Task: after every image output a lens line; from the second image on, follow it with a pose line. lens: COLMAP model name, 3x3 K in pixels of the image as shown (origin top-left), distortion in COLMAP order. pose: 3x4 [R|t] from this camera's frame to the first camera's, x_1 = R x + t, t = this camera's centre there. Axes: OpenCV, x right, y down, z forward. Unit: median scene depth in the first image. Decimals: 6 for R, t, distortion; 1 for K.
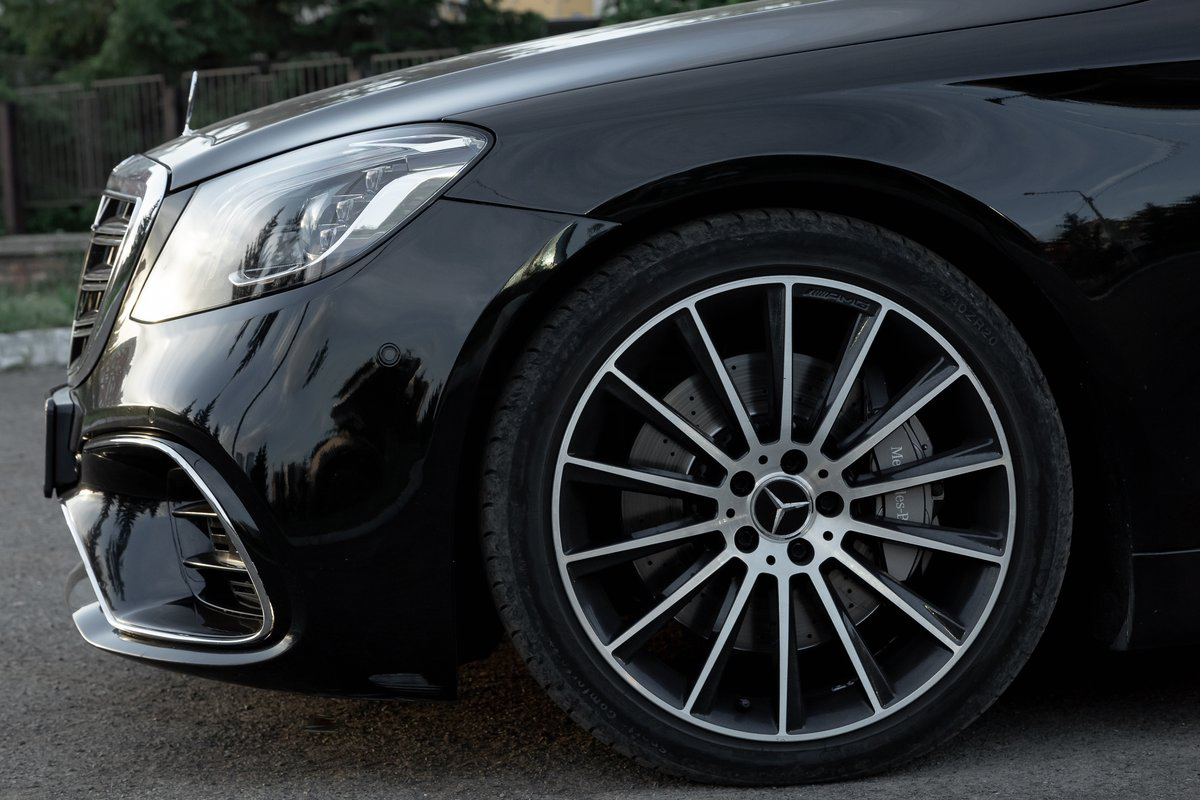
lens RADIAL K [[3086.2, 0, 600.6], [0, 3086.2, 395.9], [0, 0, 1]] dist [-0.011858, 0.000000]
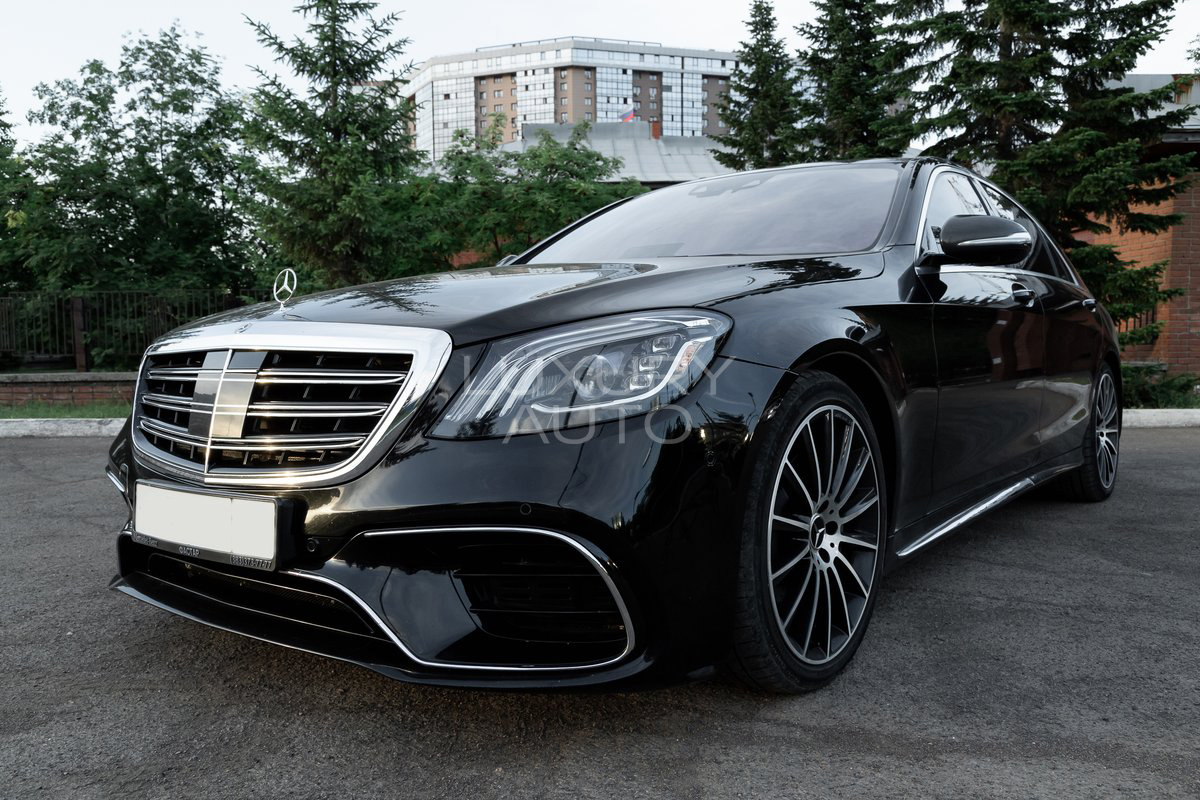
lens RADIAL K [[920.2, 0, 607.0], [0, 920.2, 428.2], [0, 0, 1]] dist [-0.024080, 0.009566]
pose [[0.710267, -0.015494, 0.703761, -0.411087], [0.017172, 0.999842, 0.004682, -0.030011], [-0.703723, 0.008759, 0.710421, 0.704796]]
